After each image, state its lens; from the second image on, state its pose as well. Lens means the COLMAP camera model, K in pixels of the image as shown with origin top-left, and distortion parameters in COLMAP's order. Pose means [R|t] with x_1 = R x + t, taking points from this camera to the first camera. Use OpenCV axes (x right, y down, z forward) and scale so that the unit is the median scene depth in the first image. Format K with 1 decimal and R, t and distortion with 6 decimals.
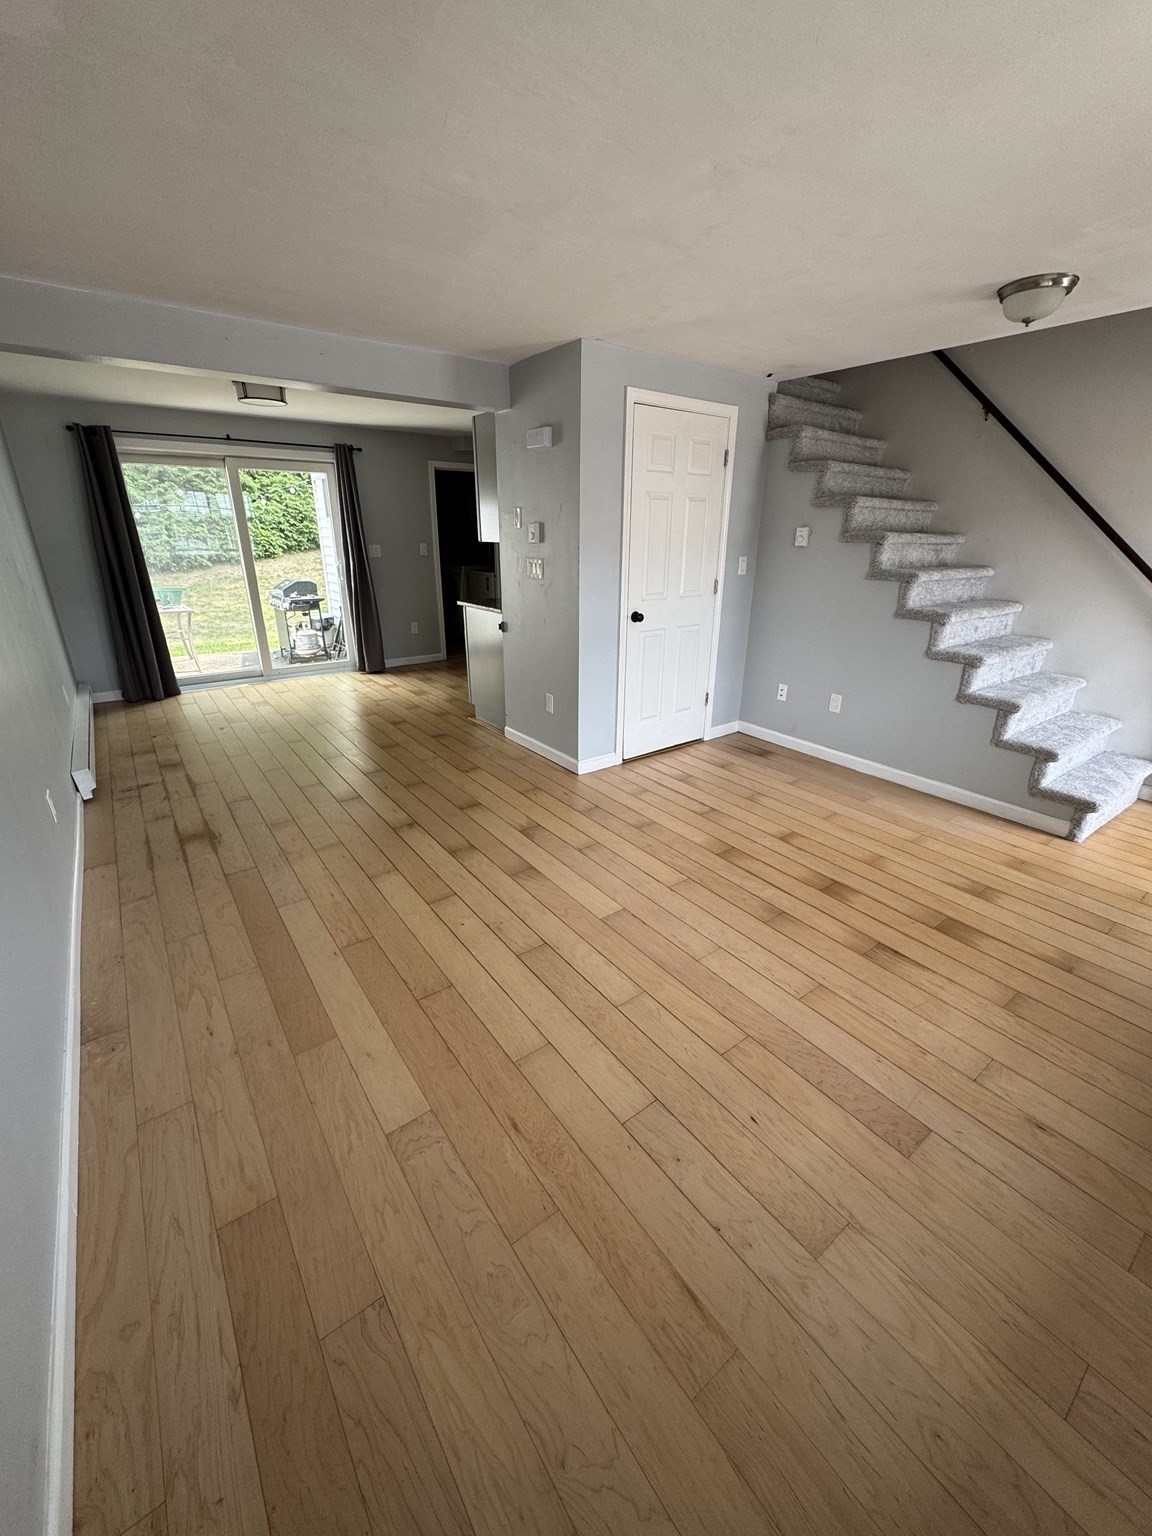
lens RADIAL K [[613.2, 0, 582.1], [0, 613.2, 765.3], [0, 0, 1]] dist [-0.005778, 0.002693]
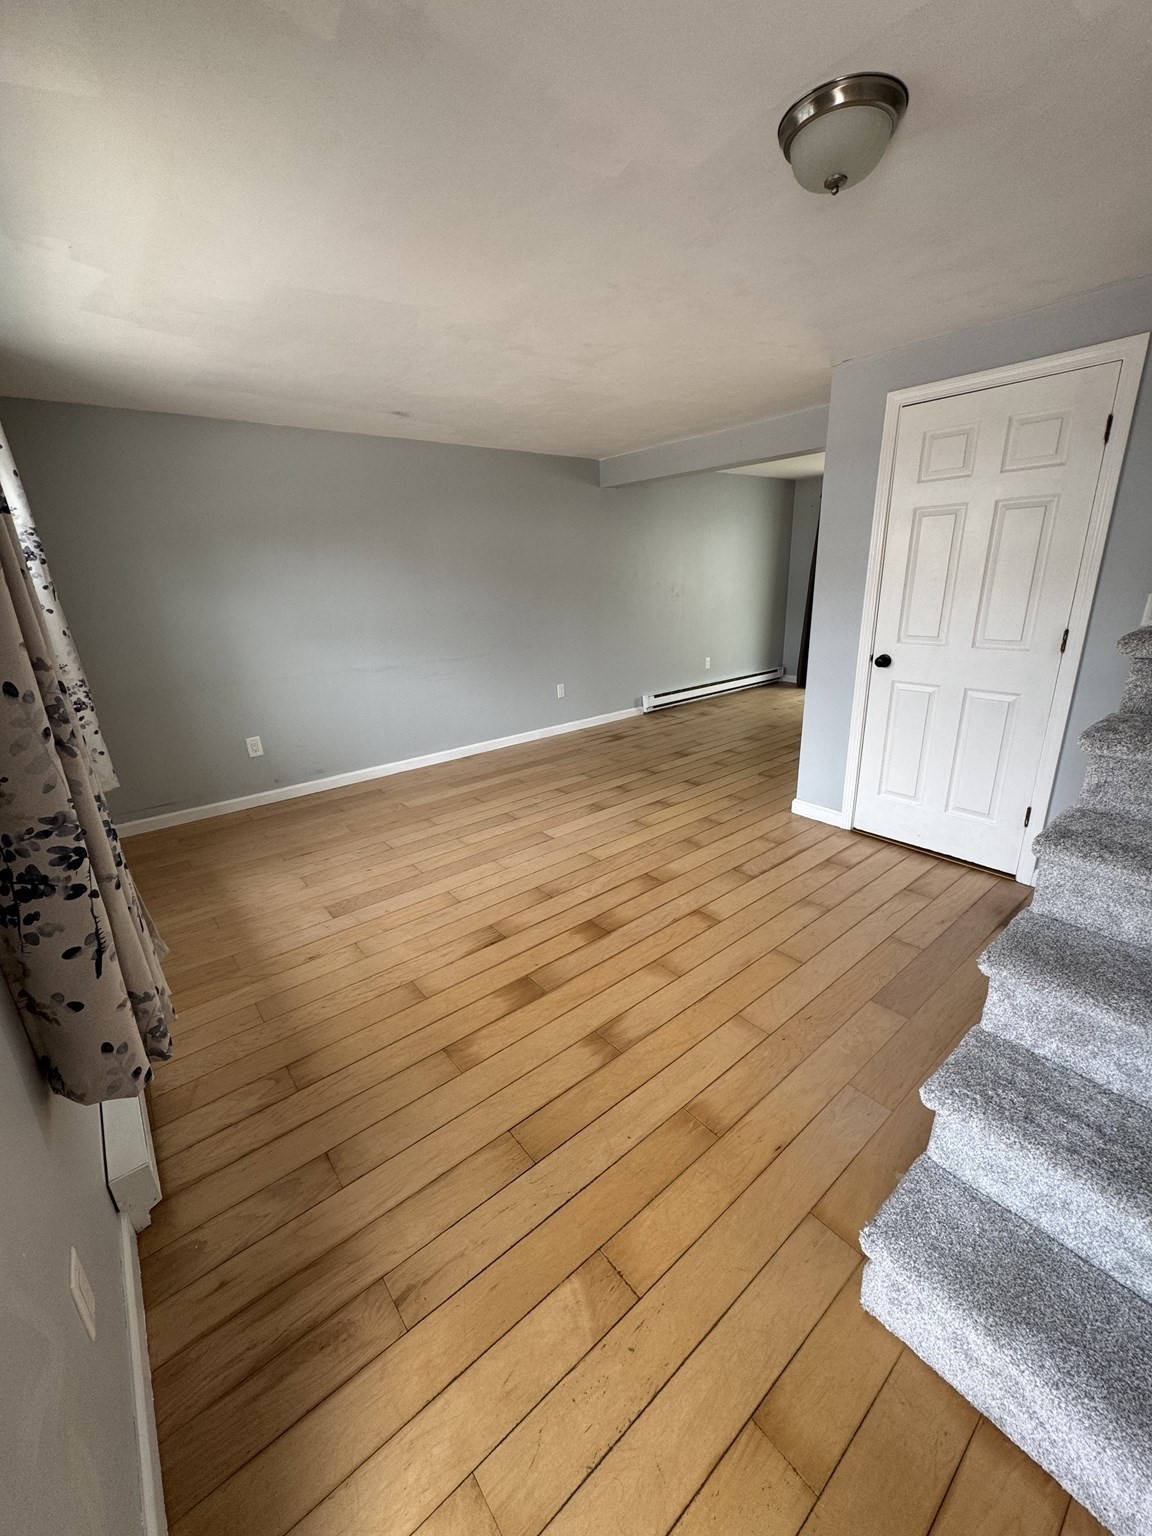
lens RADIAL K [[613.2, 0, 570.6], [0, 613.2, 767.2], [0, 0, 1]] dist [-0.005778, 0.002693]
pose [[0.033296, 0.296835, -0.954348, 1.175653], [-0.331367, 0.904146, 0.269659, -0.258030], [0.942914, 0.307261, 0.128465, 0.714891]]
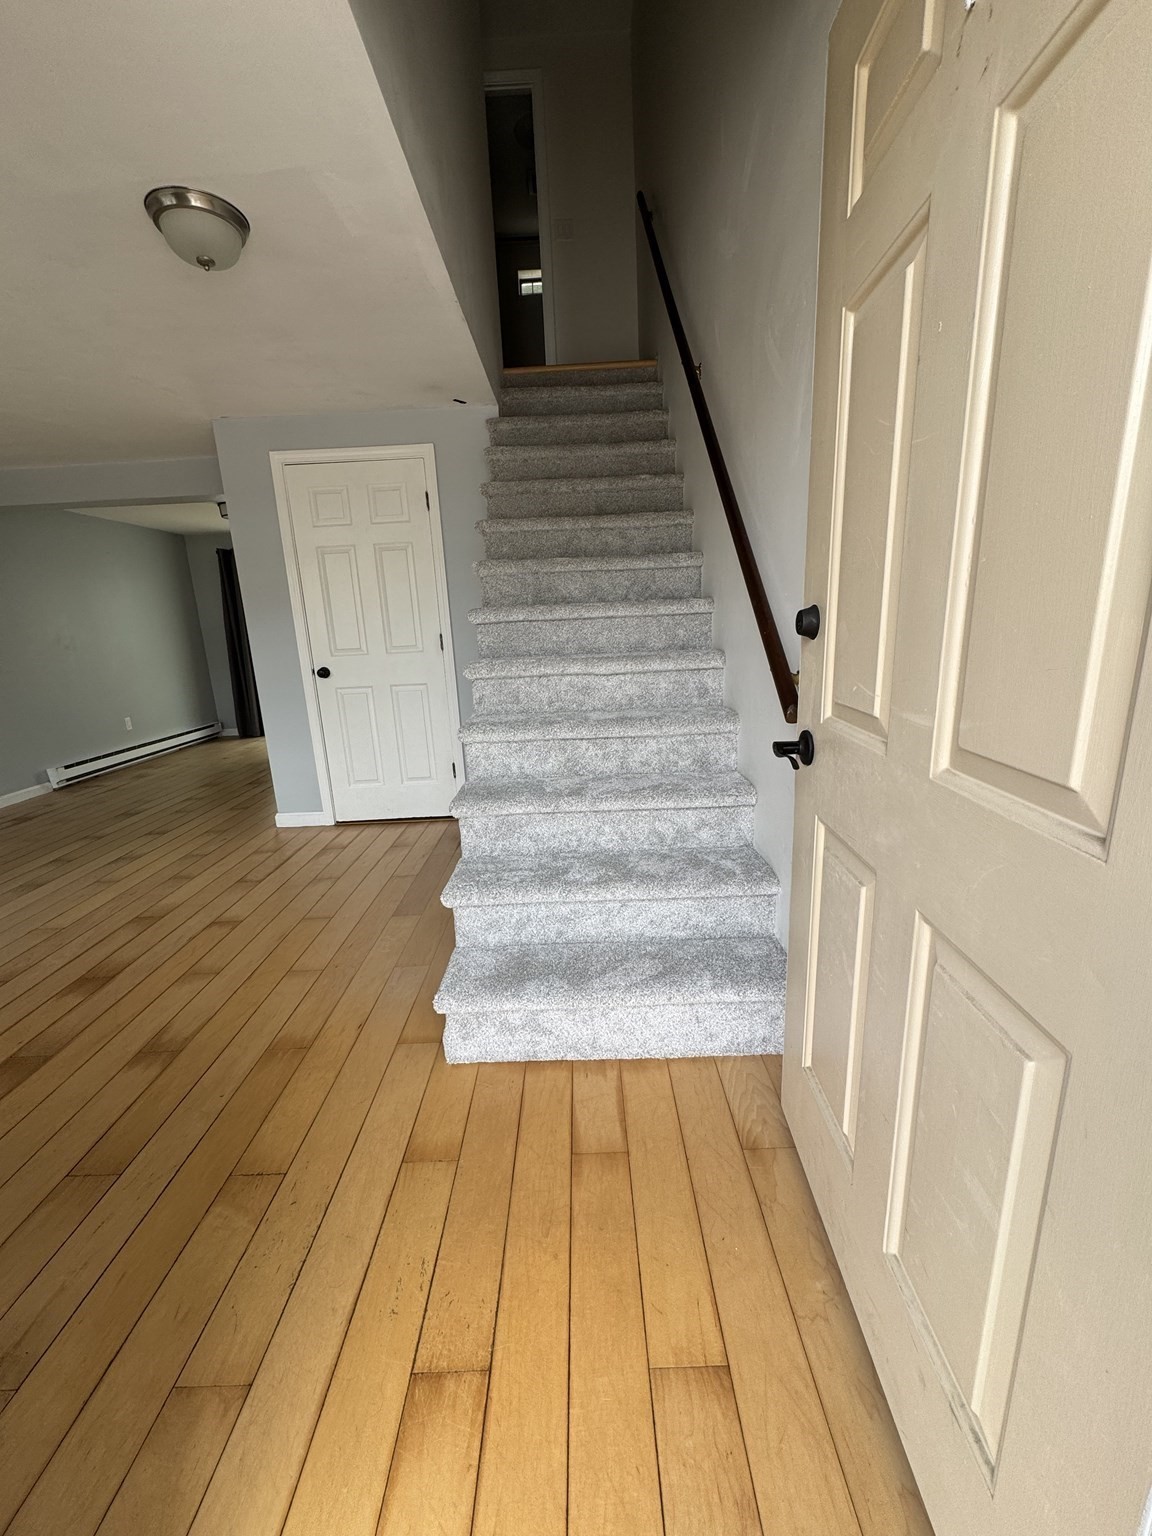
lens RADIAL K [[613.2, 0, 581.7], [0, 613.2, 765.5], [0, 0, 1]] dist [-0.005778, 0.002693]
pose [[0.799098, 0.093047, -0.593957, 1.313423], [-0.167722, 0.983229, -0.071621, -0.128036], [0.577332, 0.156852, 0.801302, 0.633902]]
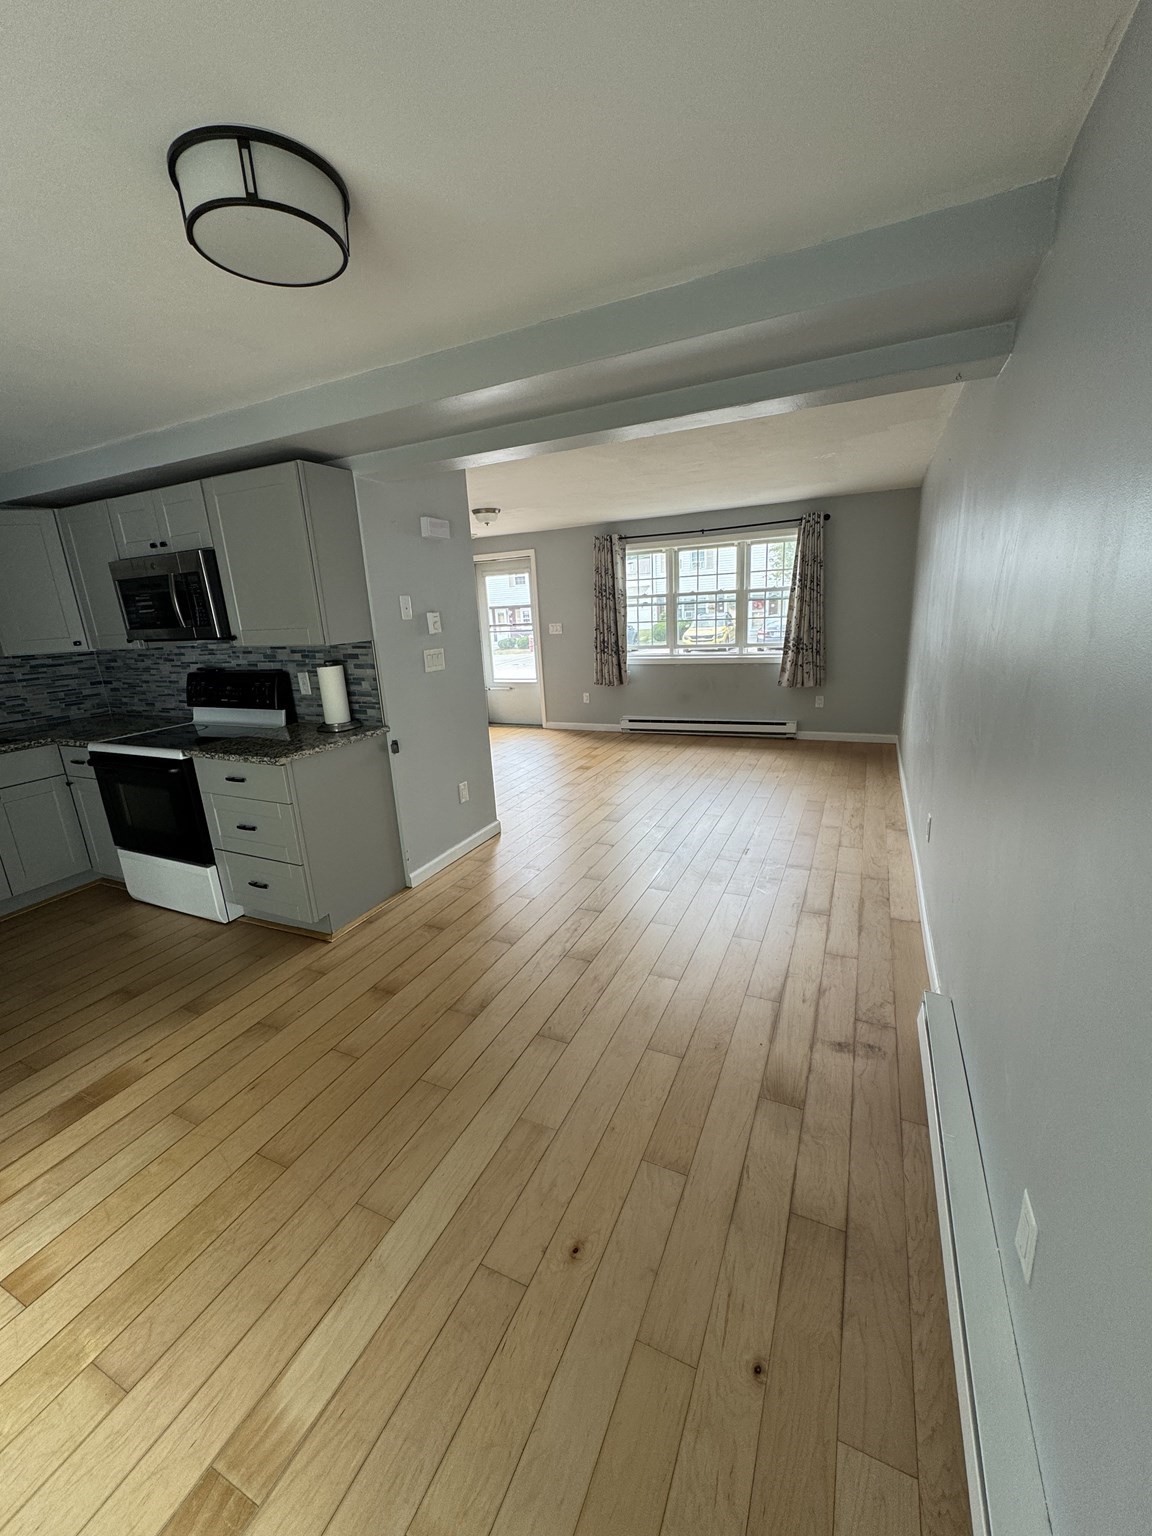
lens RADIAL K [[613.2, 0, 578.5], [0, 613.2, 768.9], [0, 0, 1]] dist [-0.005778, 0.002693]
pose [[-0.475099, -0.231818, 0.848847, -1.319277], [0.338809, 0.842104, 0.419607, -0.662938], [-0.812089, 0.486952, -0.321541, 1.618381]]
